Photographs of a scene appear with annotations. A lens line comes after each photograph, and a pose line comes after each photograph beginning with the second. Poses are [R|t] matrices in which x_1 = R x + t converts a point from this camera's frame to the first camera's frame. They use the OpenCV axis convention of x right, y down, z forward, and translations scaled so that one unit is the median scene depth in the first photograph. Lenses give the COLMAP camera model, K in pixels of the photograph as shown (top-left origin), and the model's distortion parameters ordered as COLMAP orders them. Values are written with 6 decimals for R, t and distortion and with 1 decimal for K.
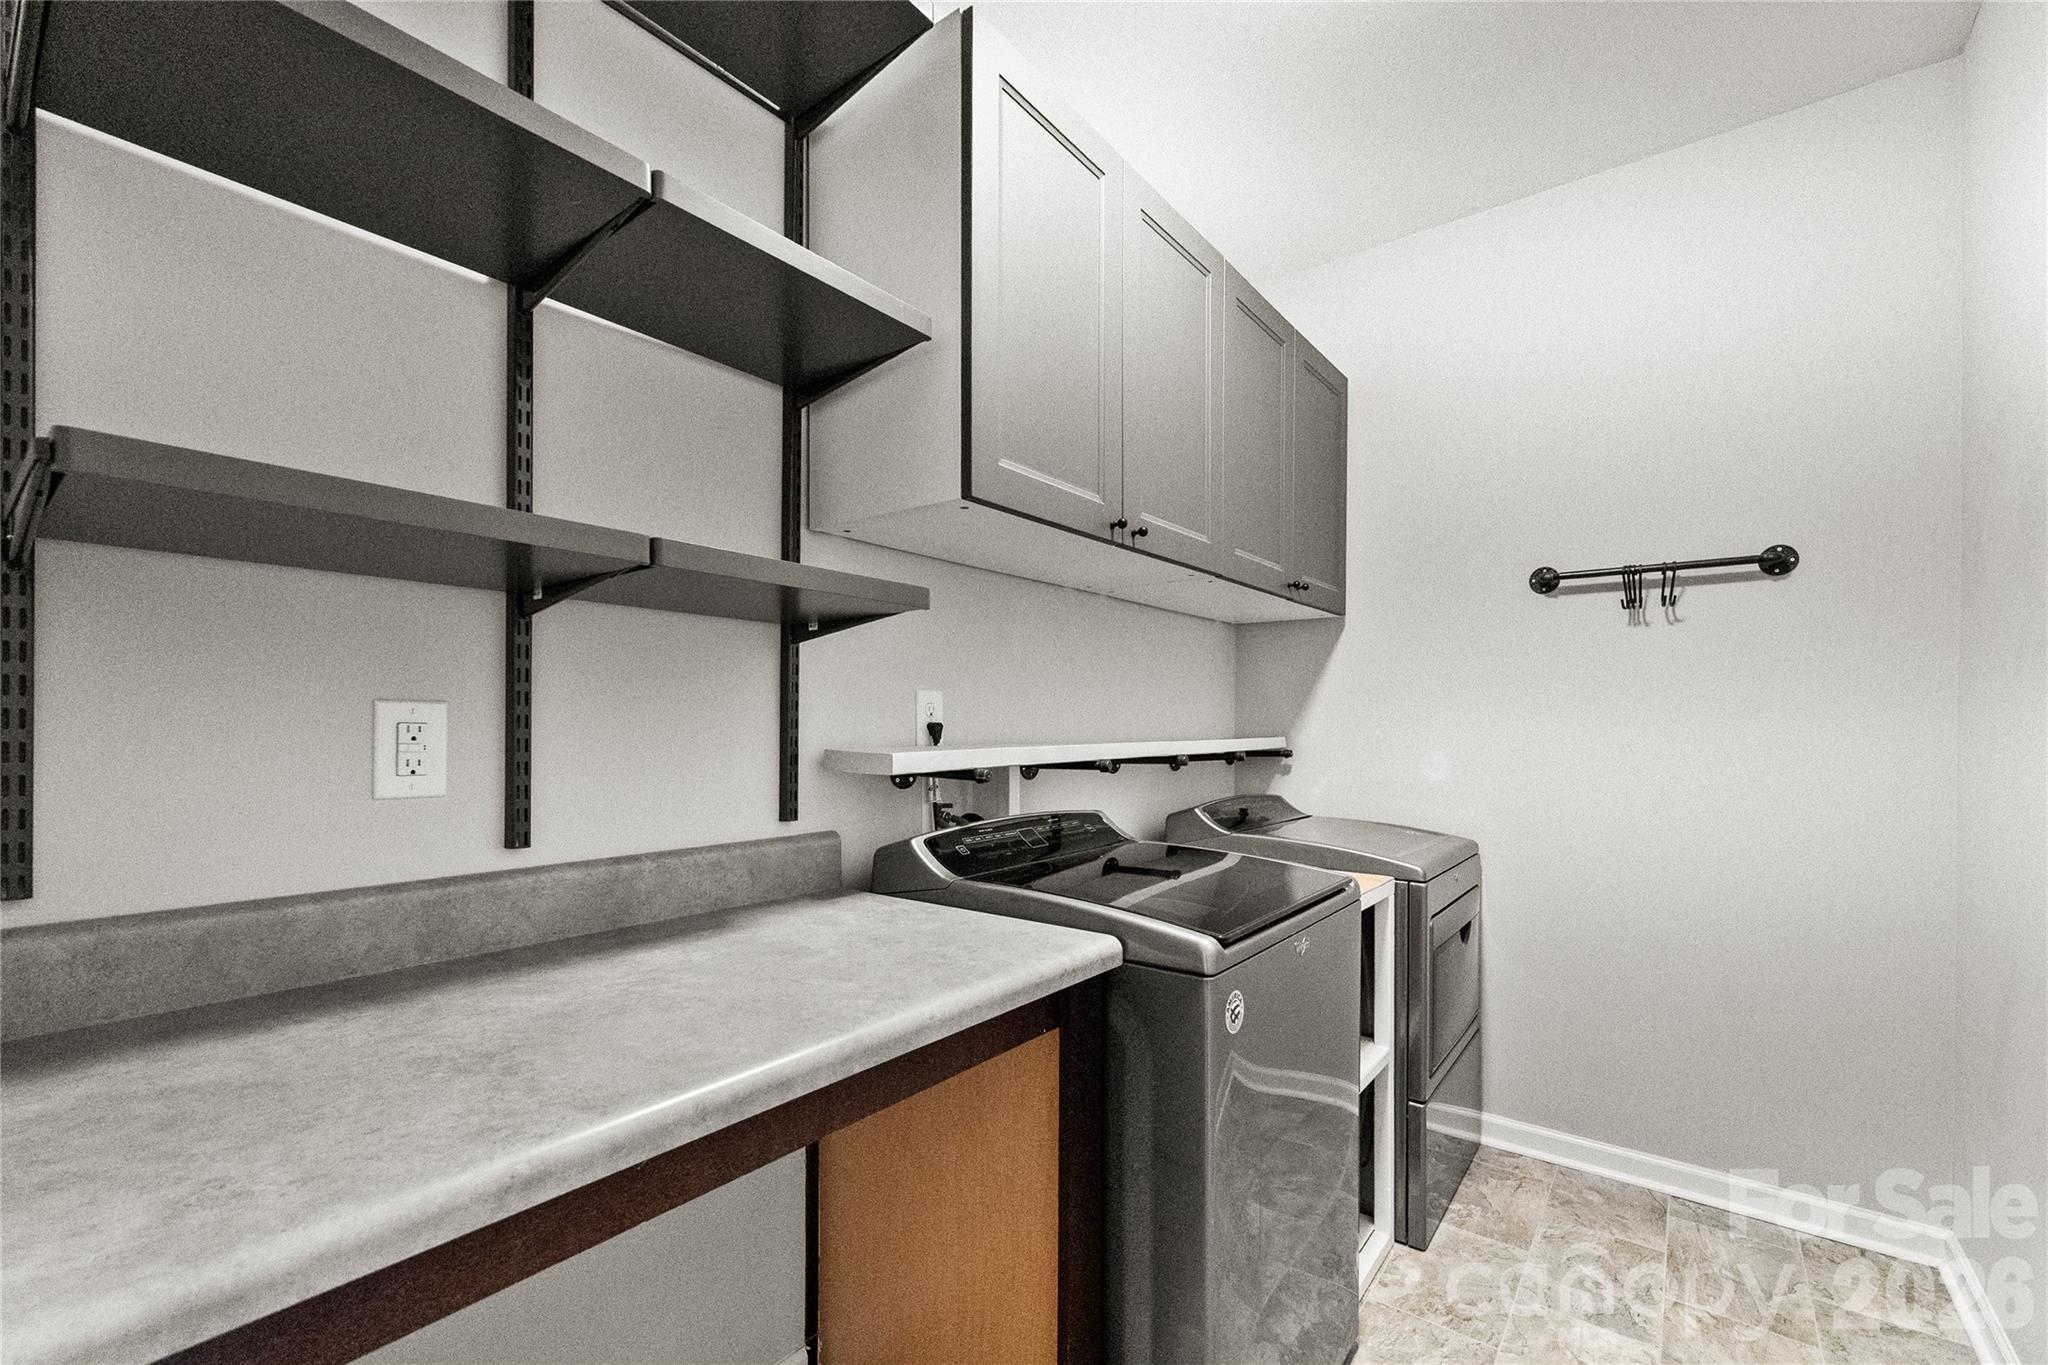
lens RADIAL K [[872.9, 0, 1033.8], [0, 872.9, 724.8], [0, 0, 1]] dist [0.001288, -0.000218]
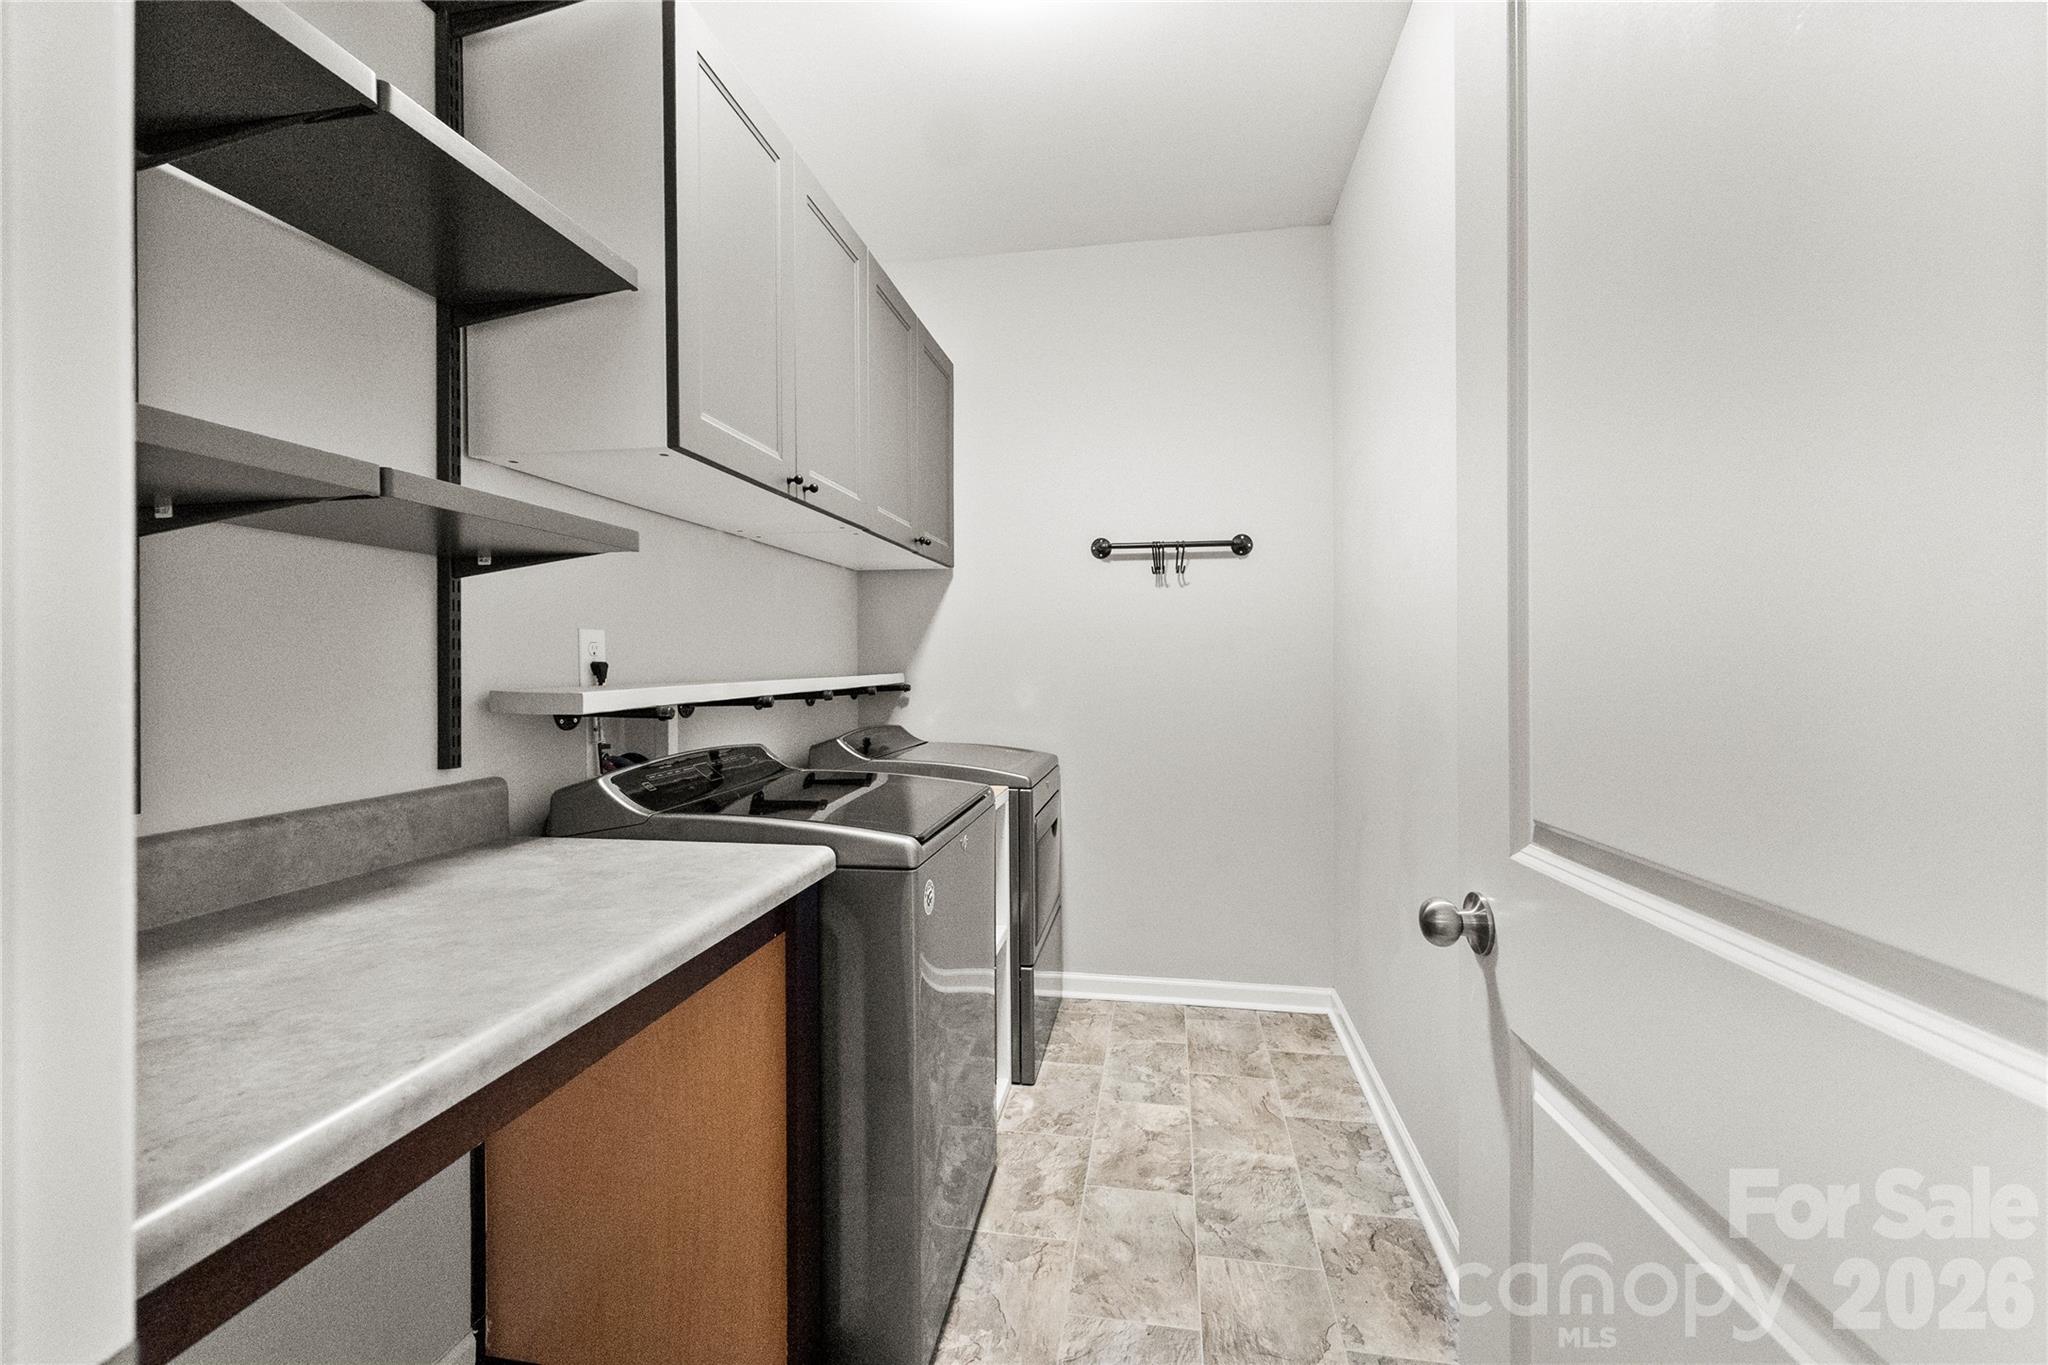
lens RADIAL K [[891.5, 0, 1033.3], [0, 891.5, 657.6], [0, 0, 1]] dist [-0.000452, -0.000156]
pose [[0.871965, -0.003744, 0.489554, -0.188602], [0.007210, 0.999961, -0.005195, 0.001413], [-0.489516, 0.008060, 0.871957, -0.120886]]
